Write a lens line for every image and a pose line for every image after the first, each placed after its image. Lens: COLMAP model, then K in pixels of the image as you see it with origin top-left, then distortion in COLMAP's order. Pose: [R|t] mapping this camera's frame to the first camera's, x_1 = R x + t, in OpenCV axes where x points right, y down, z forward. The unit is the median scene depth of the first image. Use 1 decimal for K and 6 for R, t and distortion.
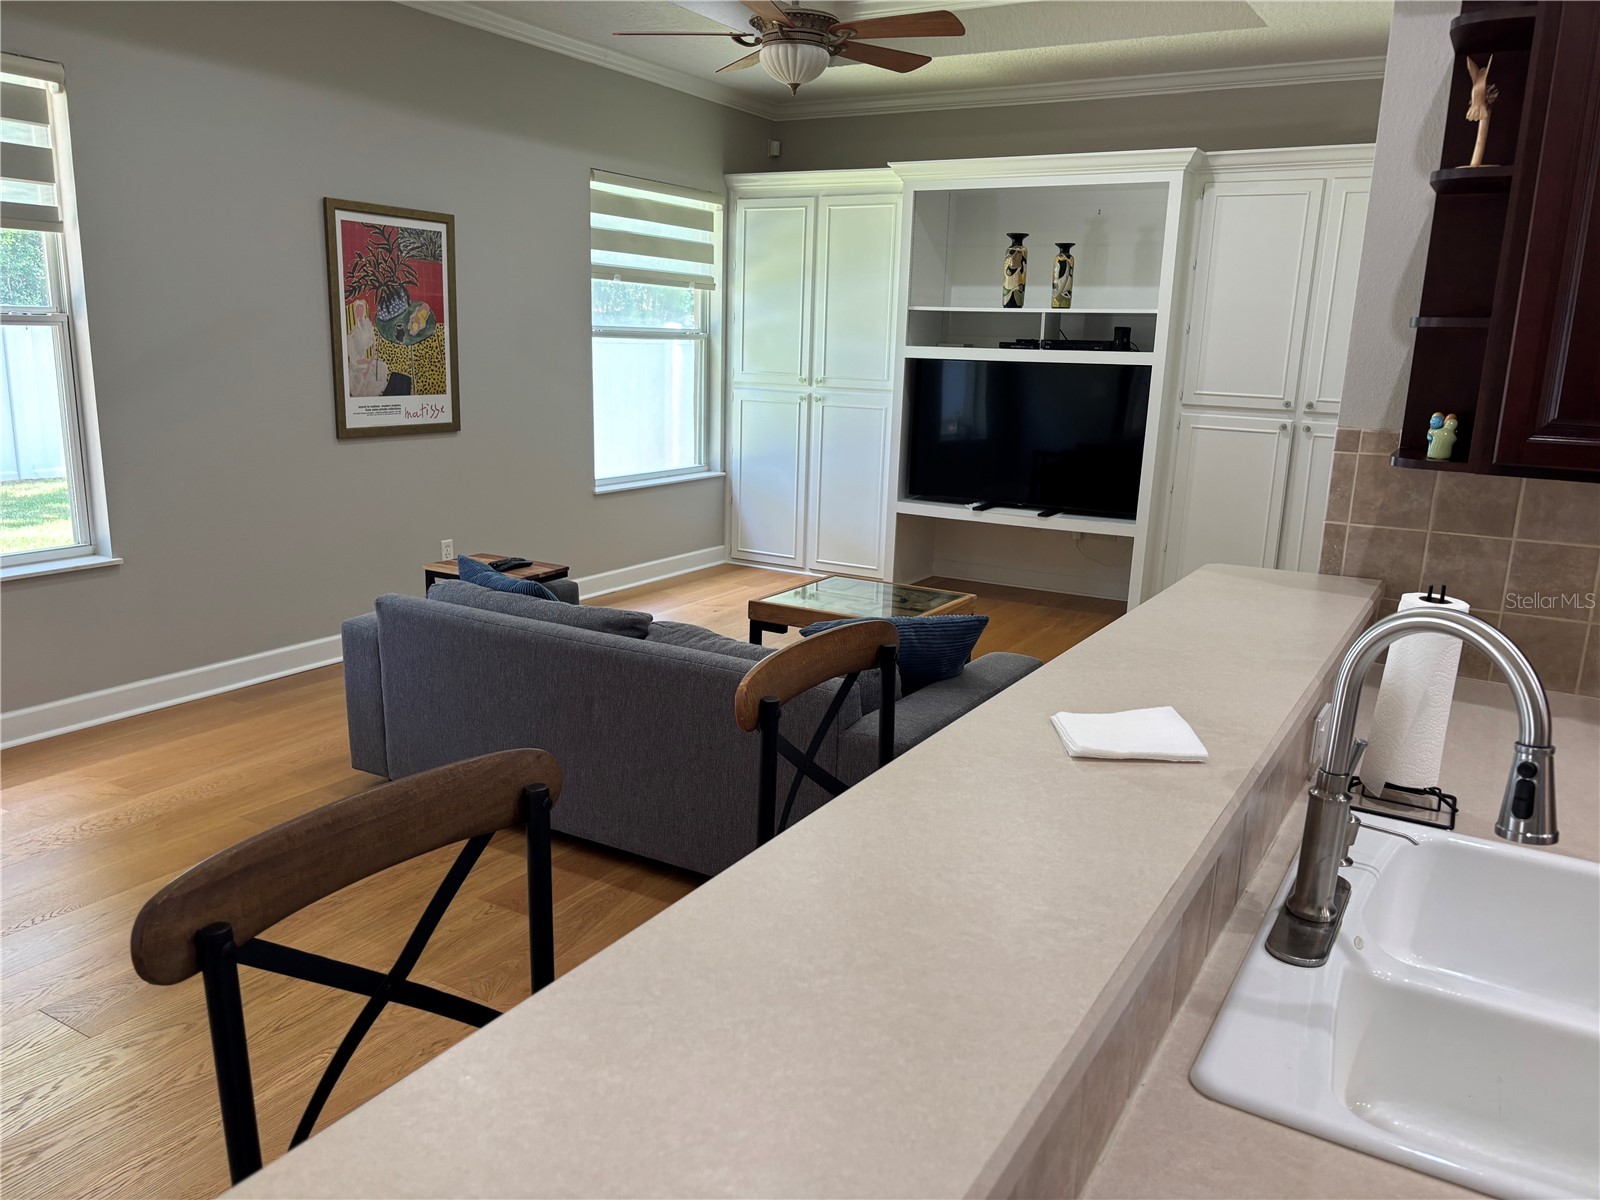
lens RADIAL K [[1203.8, 0, 780.5], [0, 1203.8, 605.4], [0, 0, 1]] dist [0.046691, -0.049485]
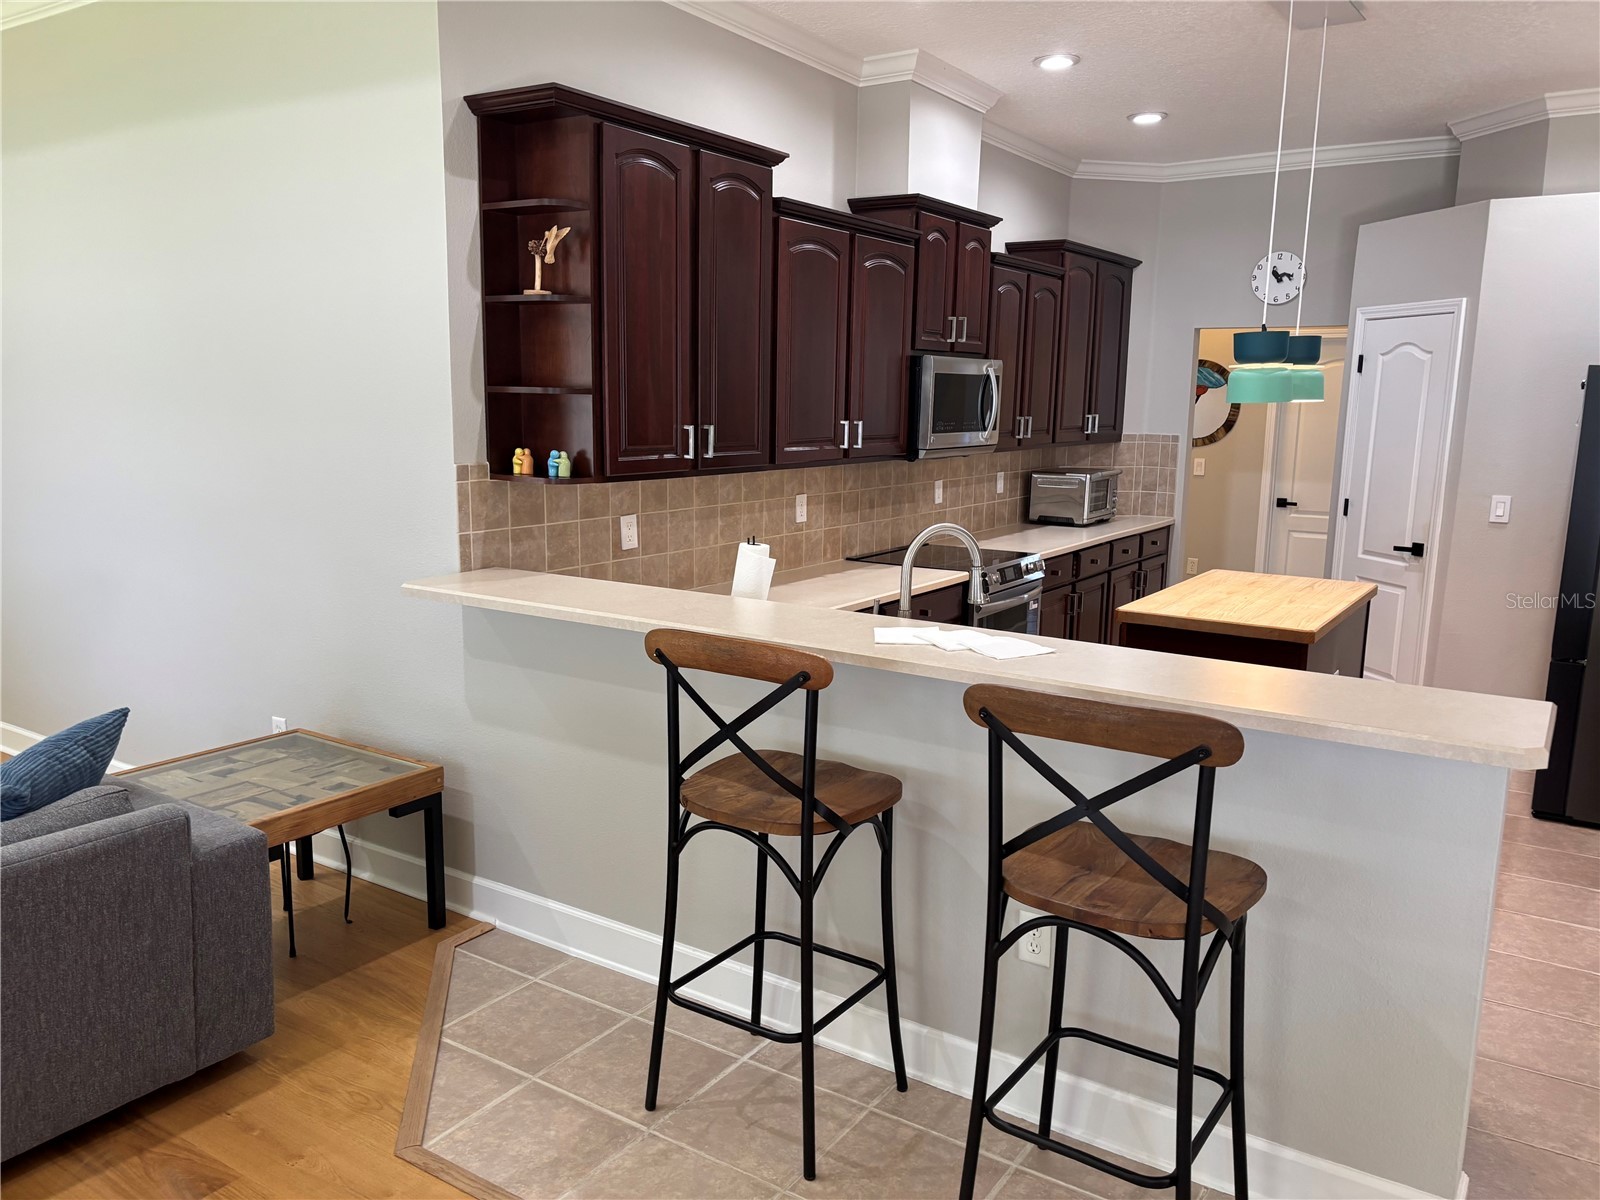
lens RADIAL K [[1207.8, 0, 790.4], [0, 1207.8, 613.8], [0, 0, 1]] dist [0.049512, -0.004241]
pose [[0.050405, -0.203734, 0.977728, -0.912538], [0.205823, 0.960077, 0.189445, -0.169781], [-0.977290, 0.191690, 0.090325, 0.550804]]
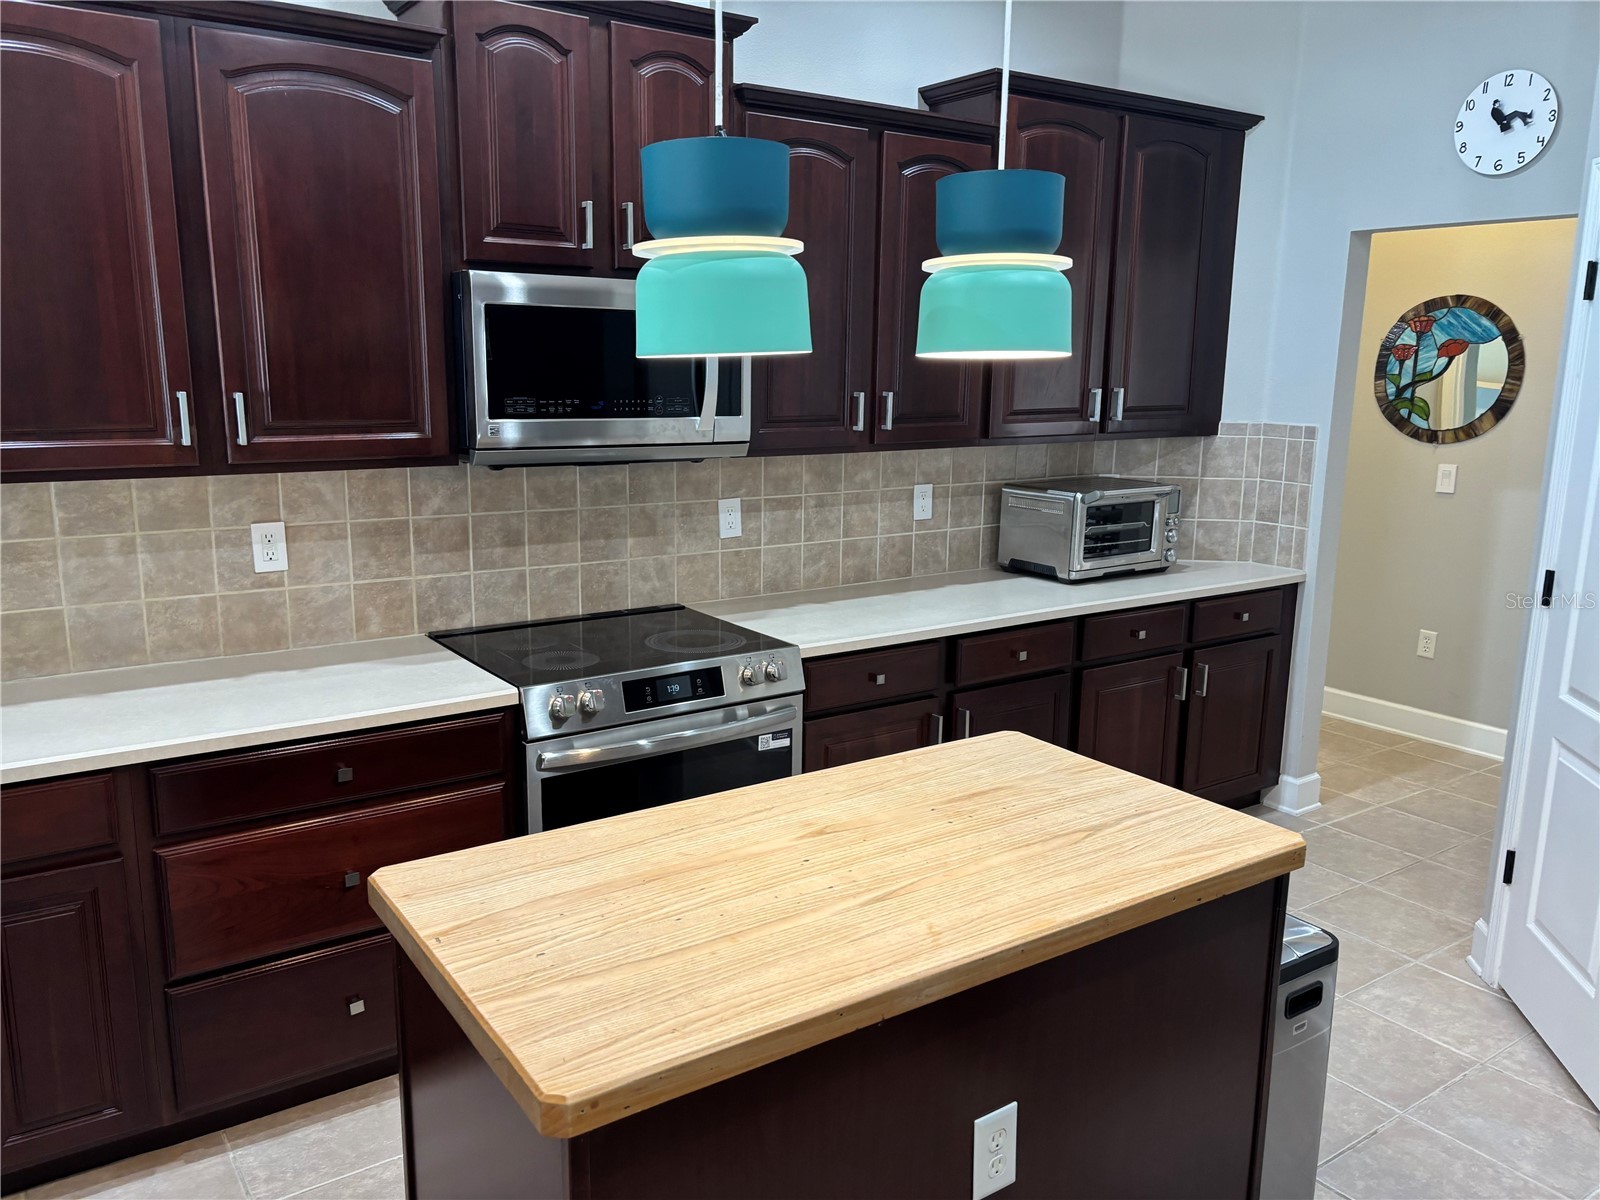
lens RADIAL K [[1203.8, 0, 780.5], [0, 1203.8, 605.4], [0, 0, 1]] dist [0.046691, -0.049485]
pose [[0.429567, -0.199034, 0.880828, 0.281578], [0.198215, 0.972403, 0.123060, 0.054680], [-0.881012, 0.121730, 0.457164, -0.258784]]
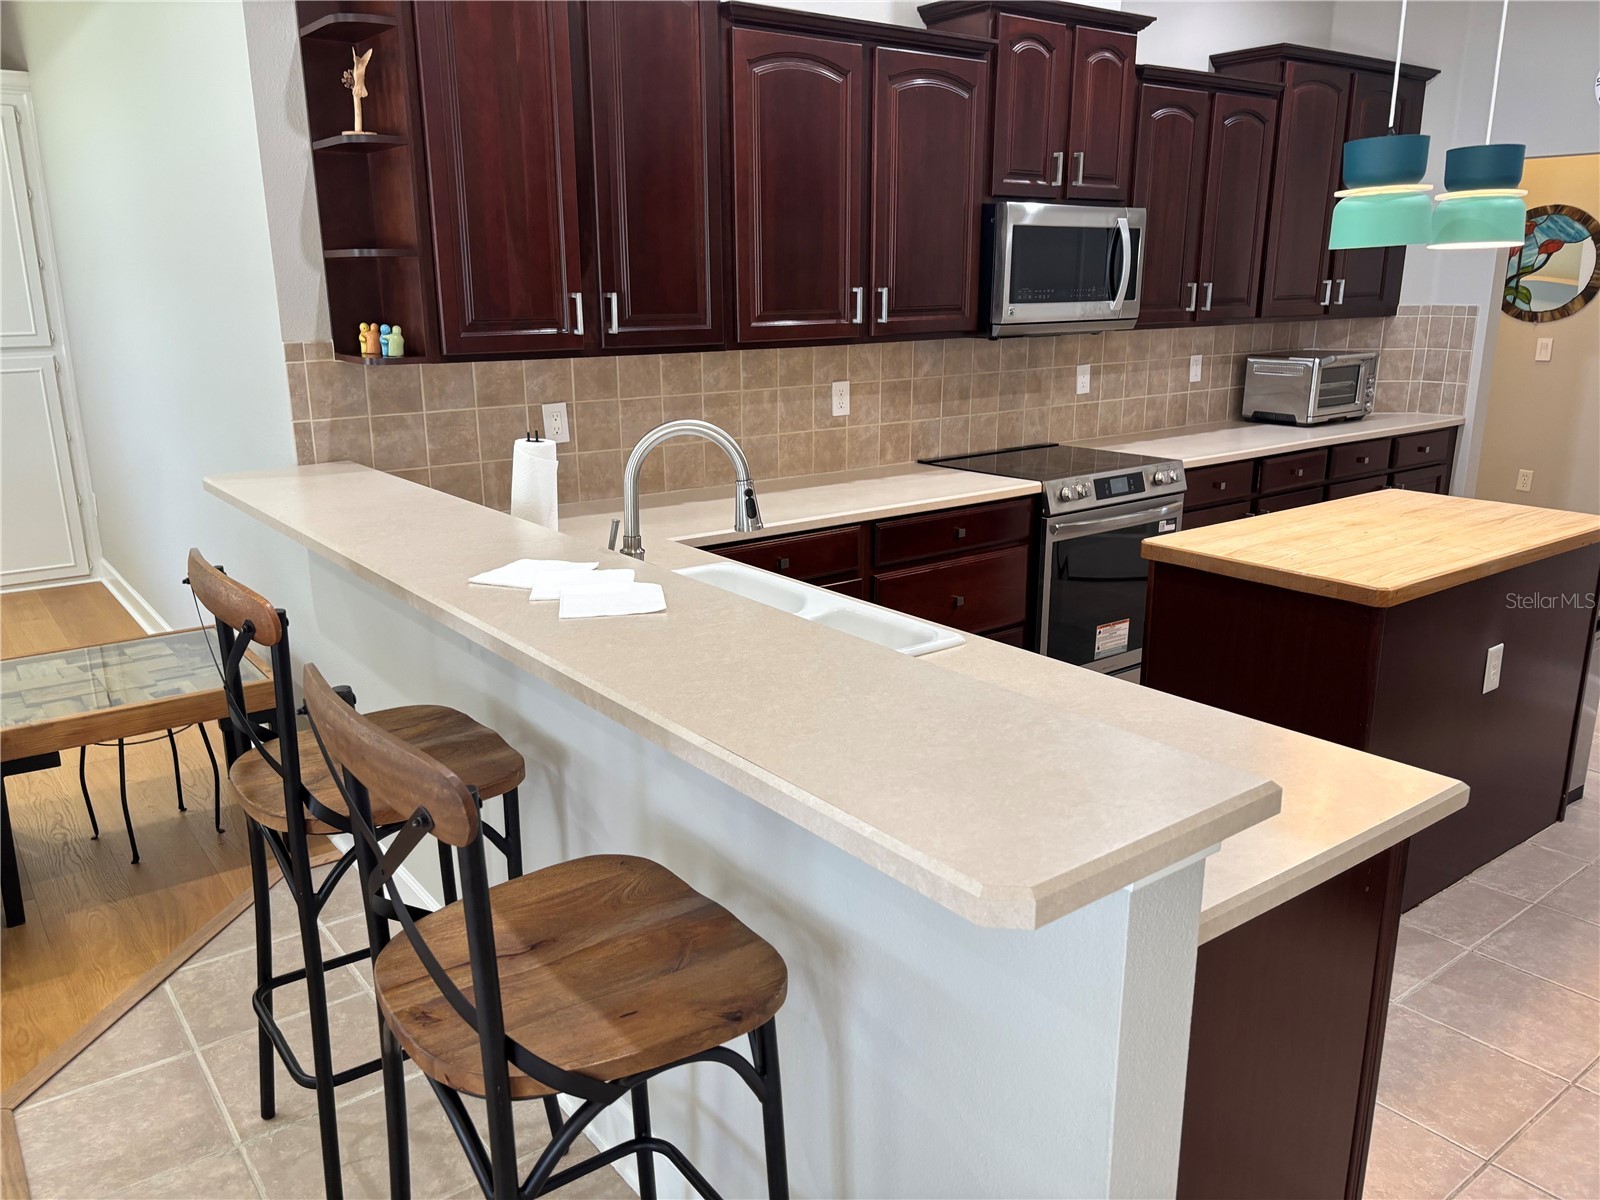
lens RADIAL K [[1203.8, 0, 780.5], [0, 1203.8, 605.4], [0, 0, 1]] dist [0.046691, -0.049485]
pose [[0.384627, -0.268175, 0.883258, -0.493699], [0.219223, 0.956029, 0.194806, -0.023434], [-0.896662, 0.118703, 0.426505, 0.077631]]
